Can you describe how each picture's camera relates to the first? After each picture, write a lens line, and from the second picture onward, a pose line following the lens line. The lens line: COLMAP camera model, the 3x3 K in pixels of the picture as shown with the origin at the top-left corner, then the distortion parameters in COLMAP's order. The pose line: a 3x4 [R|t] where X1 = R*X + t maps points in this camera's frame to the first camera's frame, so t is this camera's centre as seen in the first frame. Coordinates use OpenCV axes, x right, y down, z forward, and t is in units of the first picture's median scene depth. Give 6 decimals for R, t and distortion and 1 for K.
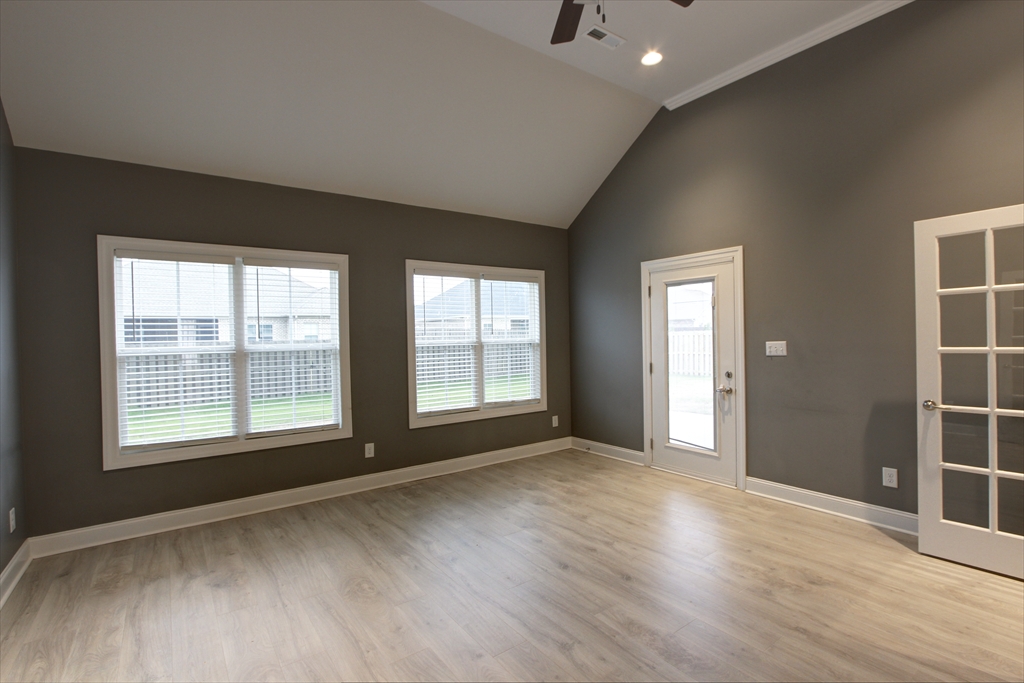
lens RADIAL K [[479.8, 0, 513.1], [0, 479.8, 338.6], [0, 0, 1]] dist [-0.015136, 0.000482]
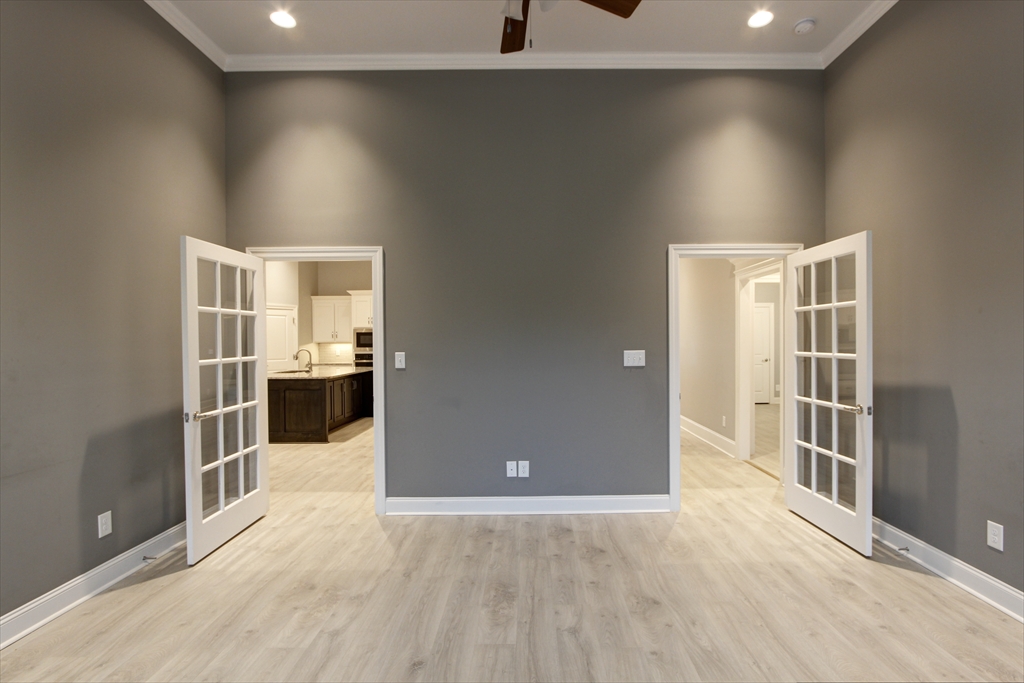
lens RADIAL K [[495.1, 0, 535.8], [0, 495.1, 343.9], [0, 0, 1]] dist [-0.016401, -0.000023]
pose [[-0.815577, 0.023015, 0.578191, -0.211196], [0.028716, 0.999587, 0.000716, 0.001812], [-0.577936, 0.017187, -0.815901, 0.867566]]
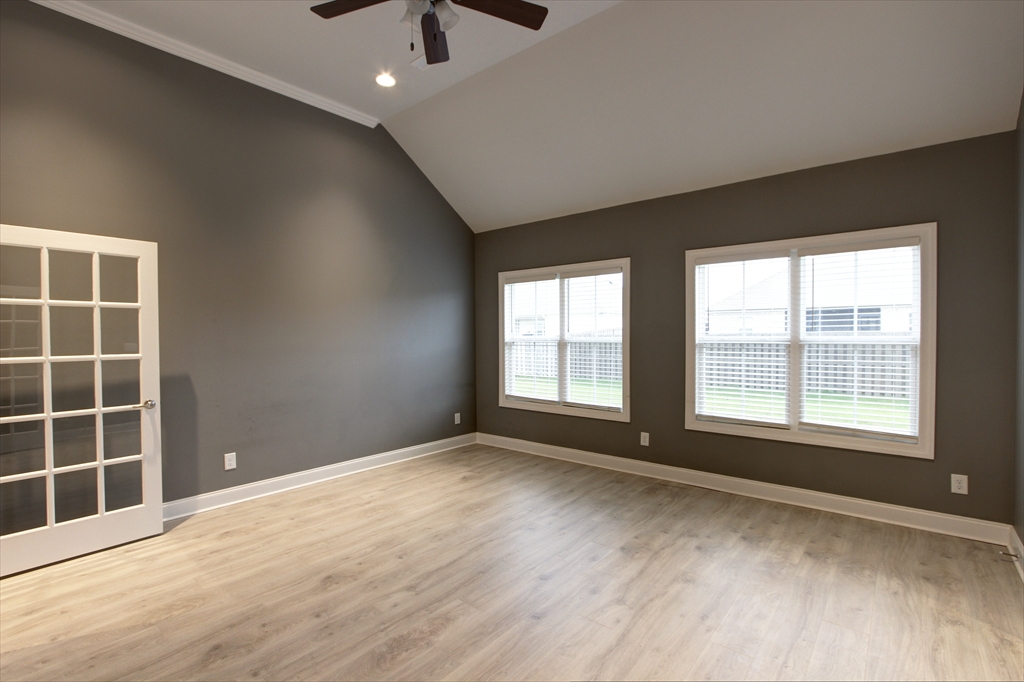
lens RADIAL K [[472.1, 0, 509.2], [0, 472.1, 341.2], [0, 0, 1]] dist [-0.023392, 0.000308]
pose [[0.240167, 0.032952, -0.970172, 0.592612], [-0.005054, 0.999453, 0.032696, -0.014475], [0.970718, -0.002949, 0.240203, 0.430421]]
